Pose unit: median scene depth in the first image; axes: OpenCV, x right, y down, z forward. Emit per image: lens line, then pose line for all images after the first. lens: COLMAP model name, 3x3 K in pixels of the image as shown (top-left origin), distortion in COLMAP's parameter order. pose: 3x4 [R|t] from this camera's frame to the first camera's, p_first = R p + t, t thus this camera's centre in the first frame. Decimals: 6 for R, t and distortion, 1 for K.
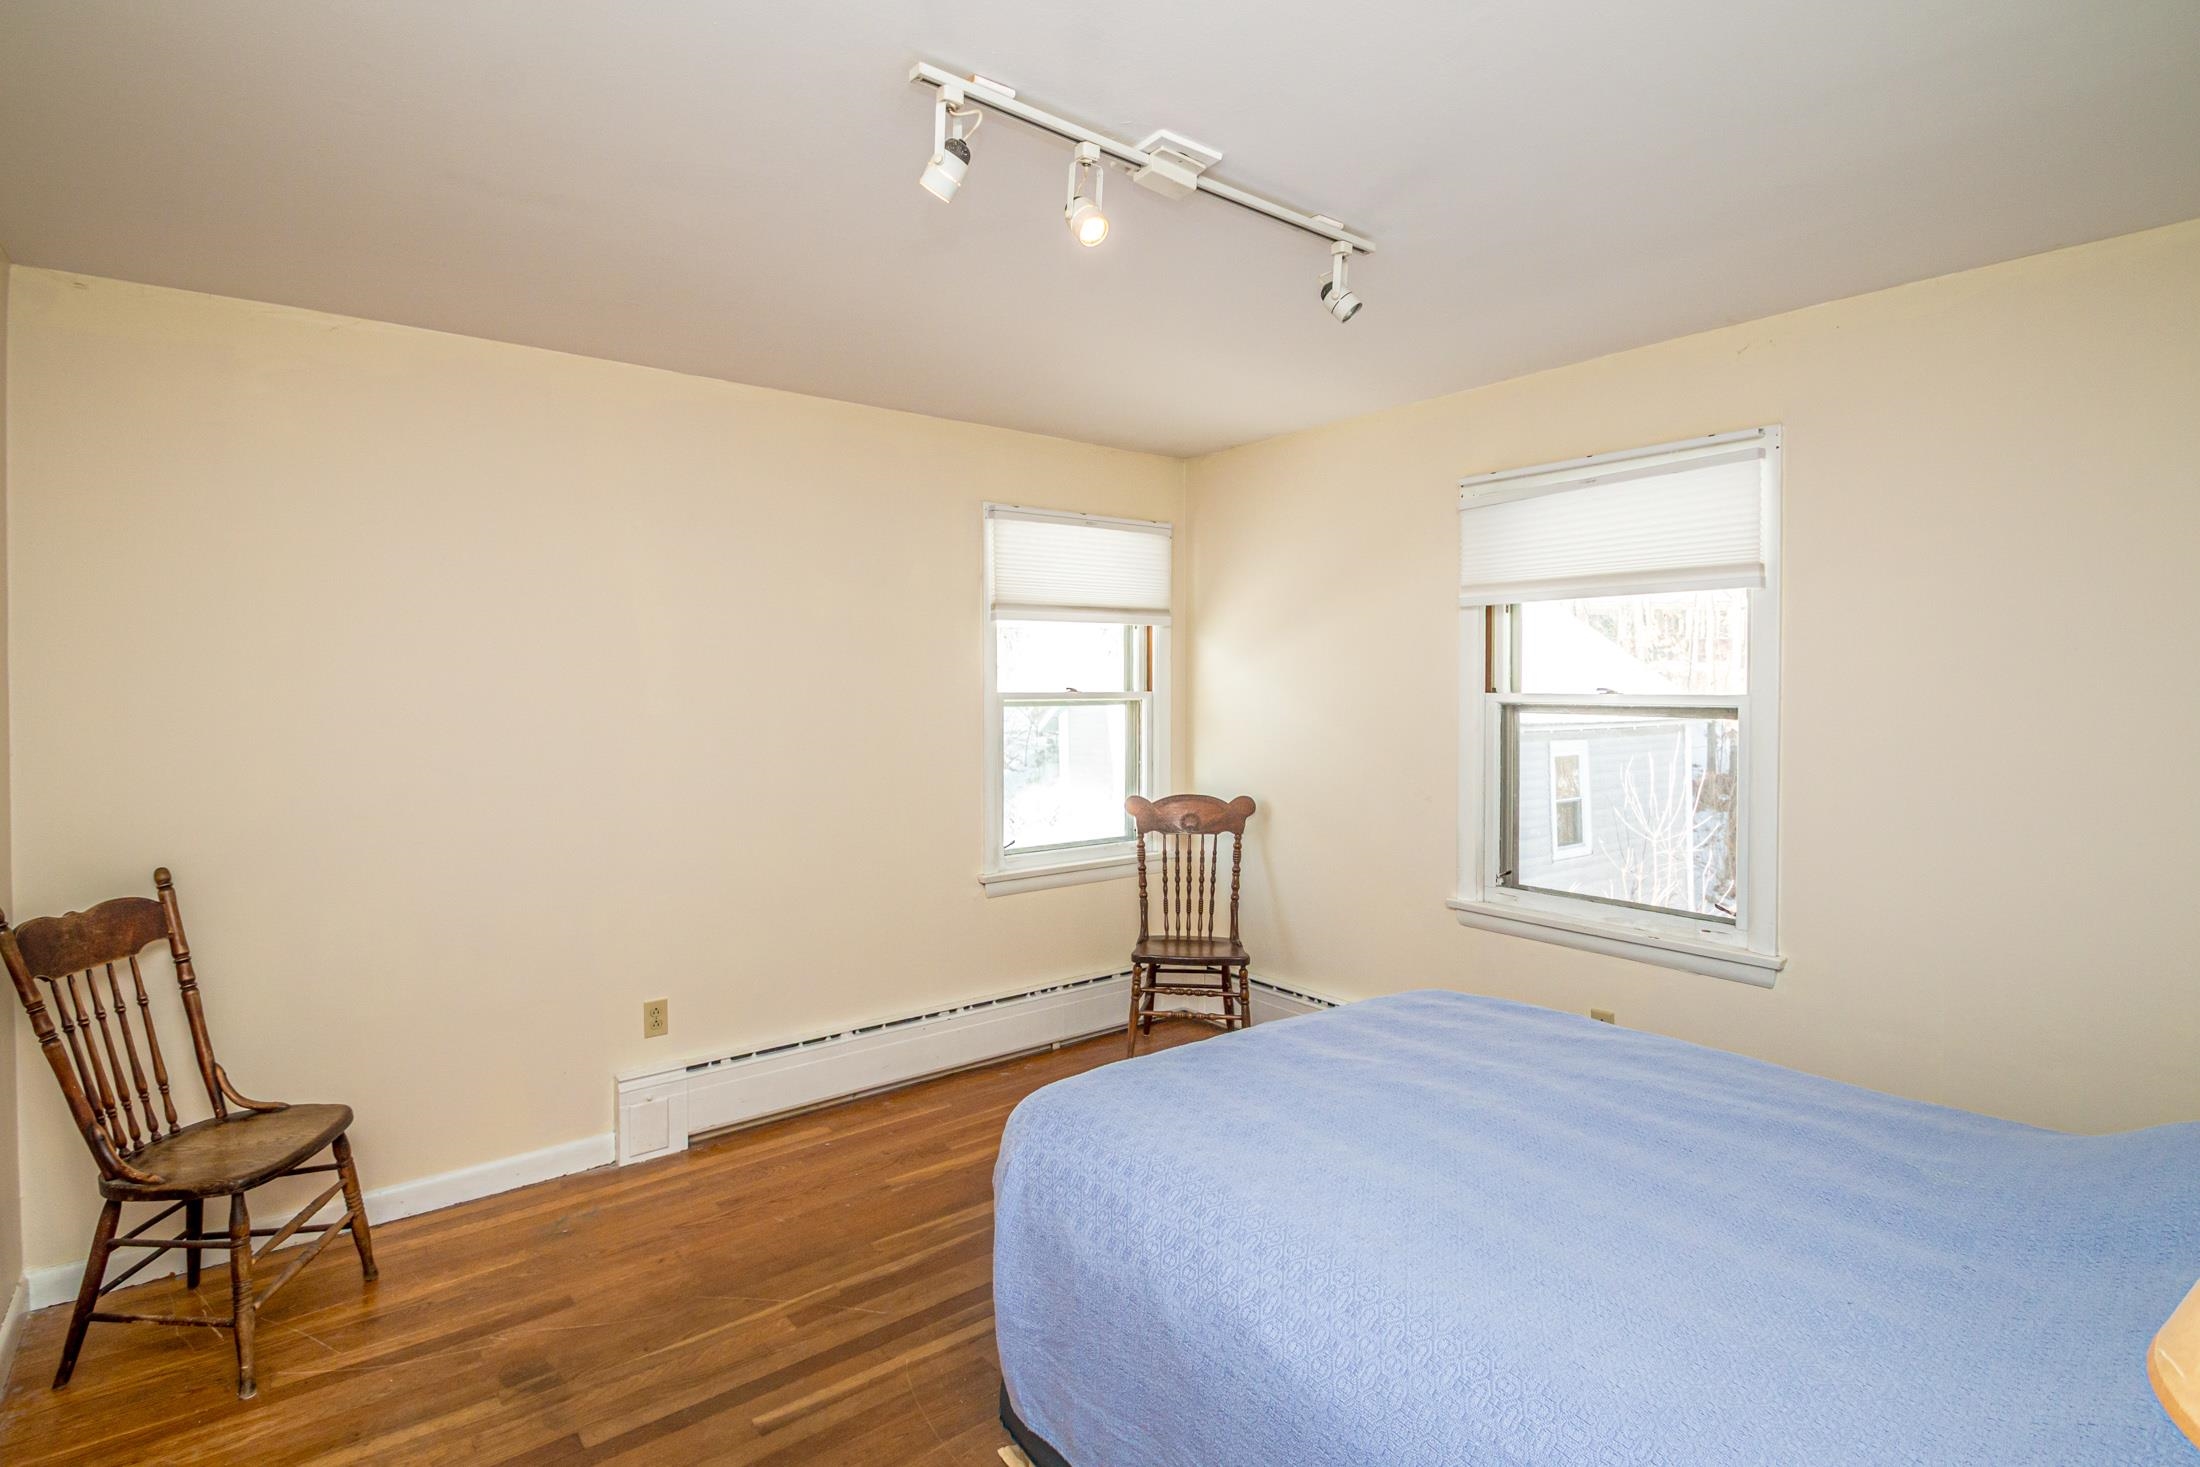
lens RADIAL K [[1041.0, 0, 1084.8], [0, 1041.0, 718.9], [0, 0, 1]] dist [0.000907, -0.010500]
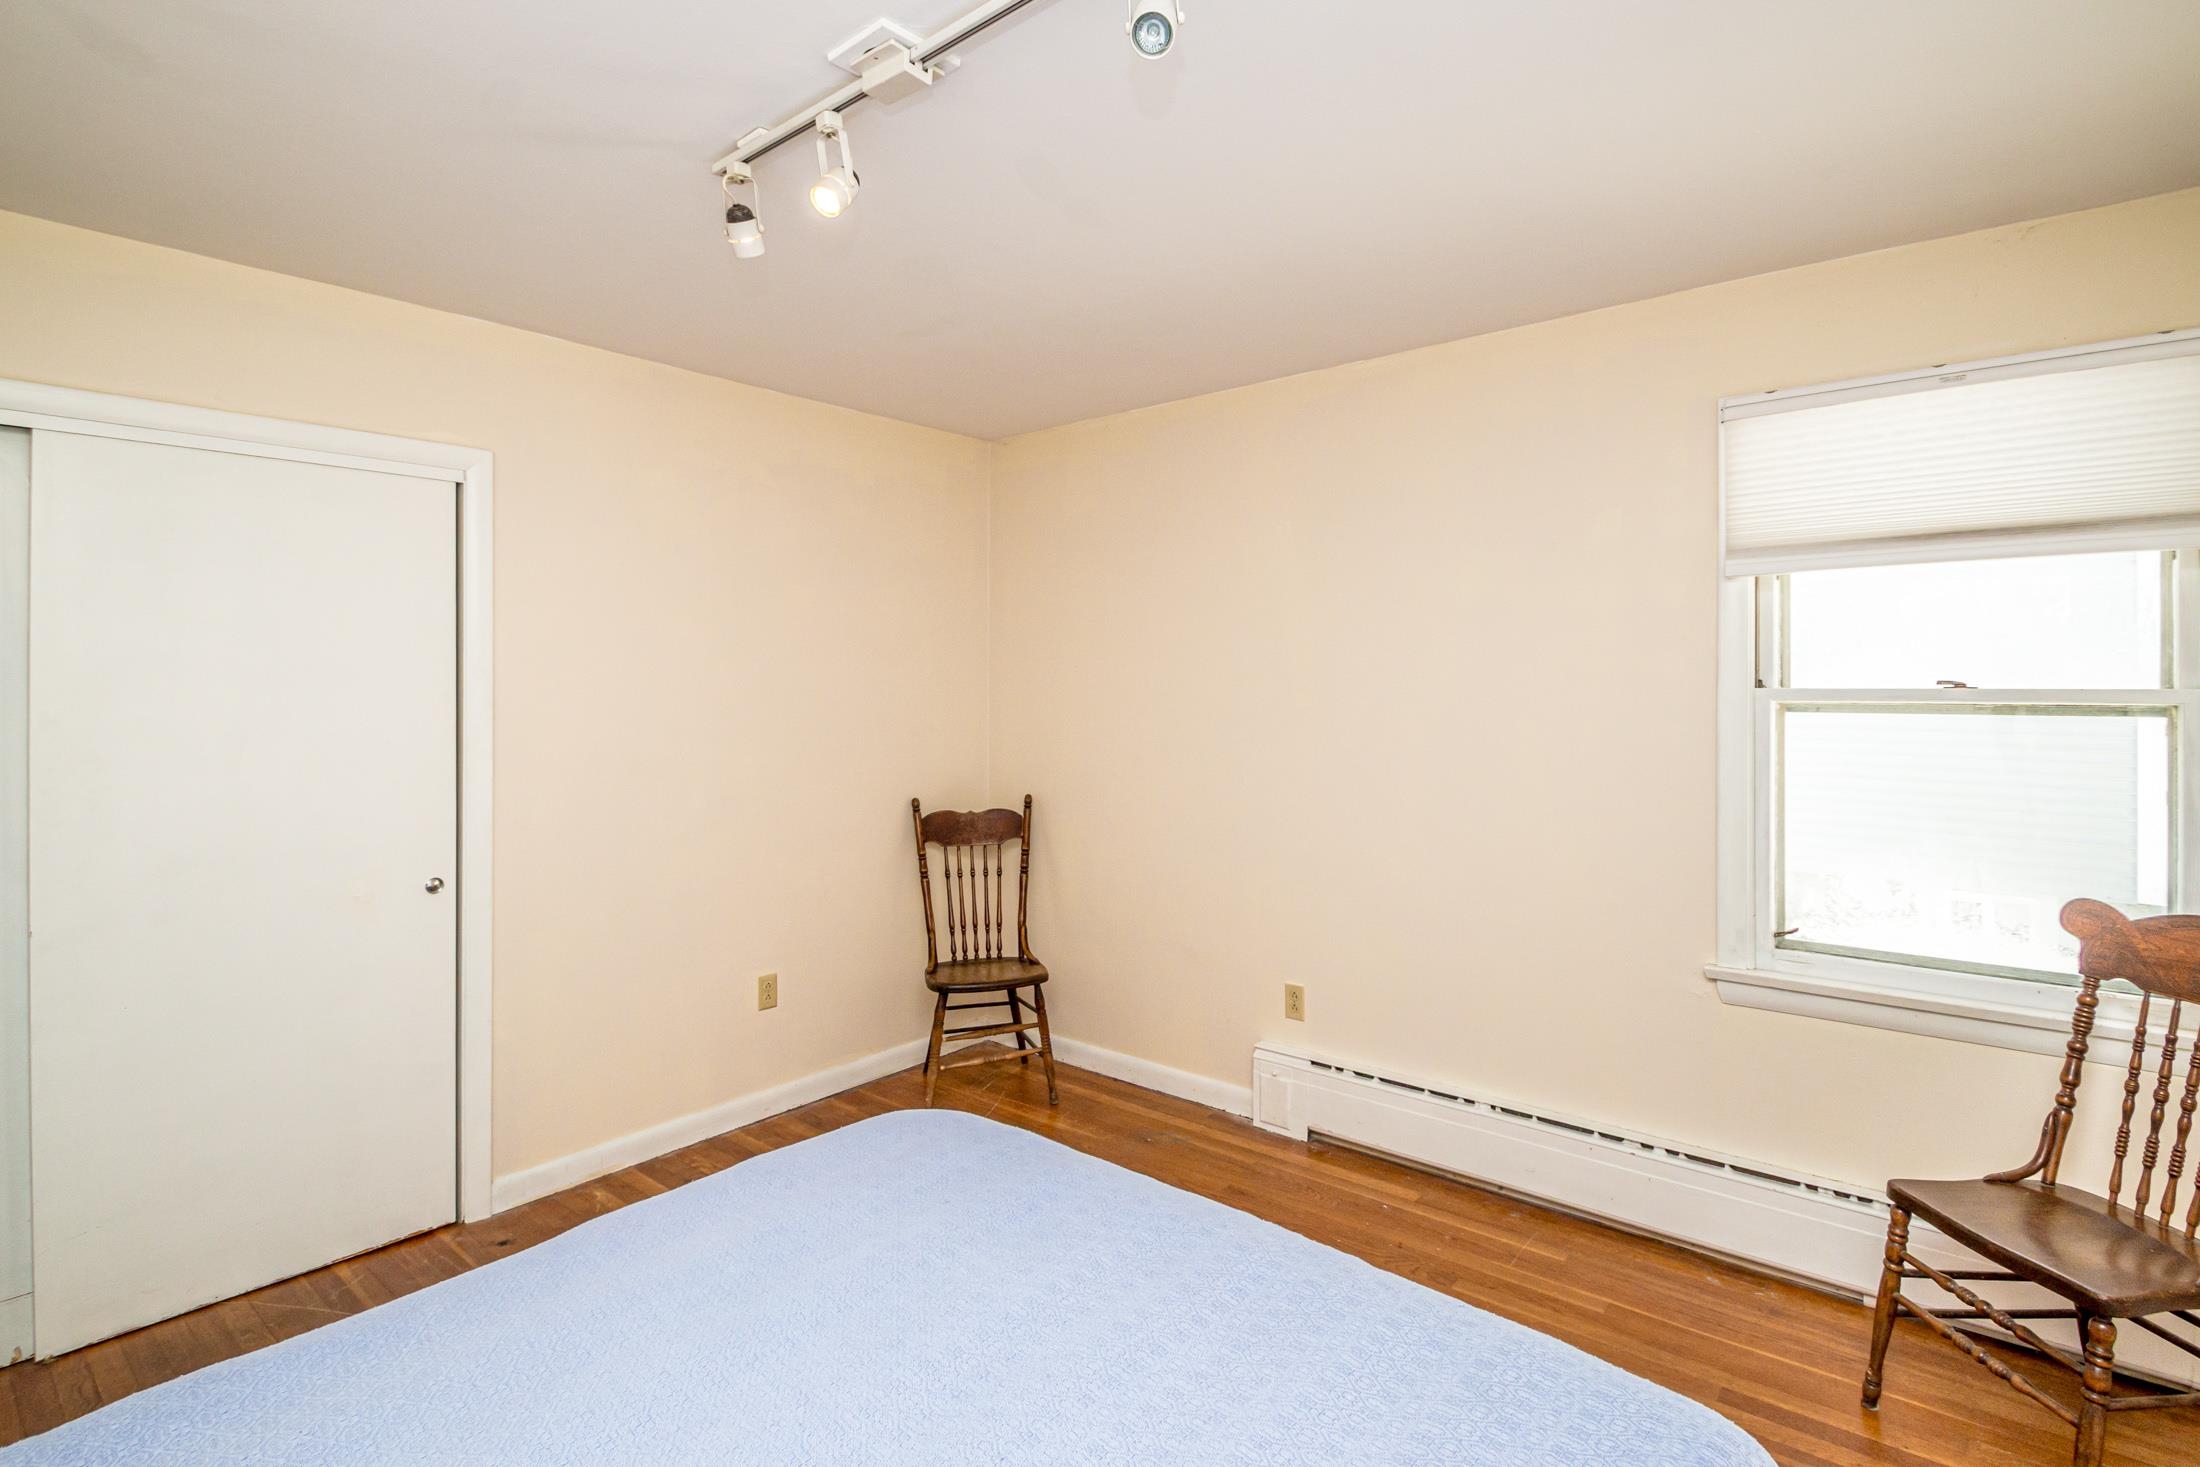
lens RADIAL K [[1031.2, 0, 1102.9], [0, 1031.2, 702.1], [0, 0, 1]] dist [-0.001256, -0.007881]
pose [[0.229074, 0.006220, -0.973389, 0.545823], [-0.035741, 0.999359, -0.002025, -0.001695], [0.972753, 0.035253, 0.229150, 0.573623]]
